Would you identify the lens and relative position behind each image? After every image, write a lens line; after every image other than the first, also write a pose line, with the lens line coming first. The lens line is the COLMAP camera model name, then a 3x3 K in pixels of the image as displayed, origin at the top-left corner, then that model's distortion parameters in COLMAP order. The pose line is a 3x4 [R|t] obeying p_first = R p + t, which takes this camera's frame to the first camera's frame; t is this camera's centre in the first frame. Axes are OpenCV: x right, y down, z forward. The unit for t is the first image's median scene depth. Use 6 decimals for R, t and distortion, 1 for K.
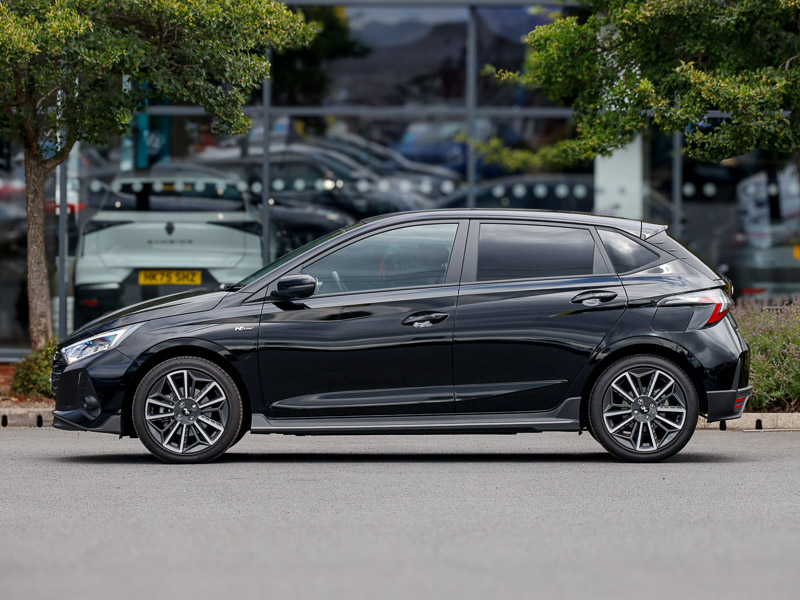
lens RADIAL K [[4651.3, 0, 400.0], [0, 4651.3, 300.0], [0, 0, 1]] dist [0.230610, -101.732895]
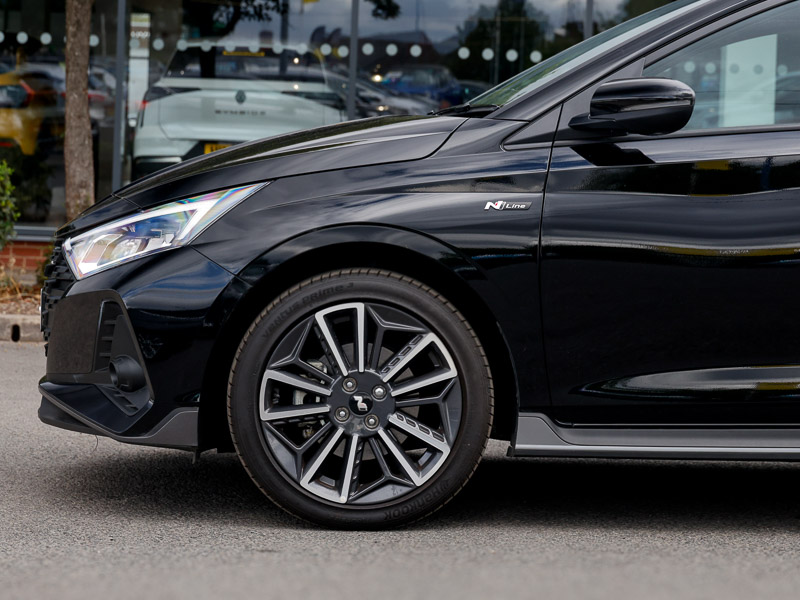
lens RADIAL K [[1937.0, 0, 400.0], [0, 1937.0, 300.0], [0, 0, 1]] dist [-0.083065, -0.611936]
pose [[0.997914, 0.026949, 0.058671, -0.052667], [-0.029765, 0.998419, 0.047679, 0.006584], [-0.057293, -0.049326, 0.997138, 0.828980]]
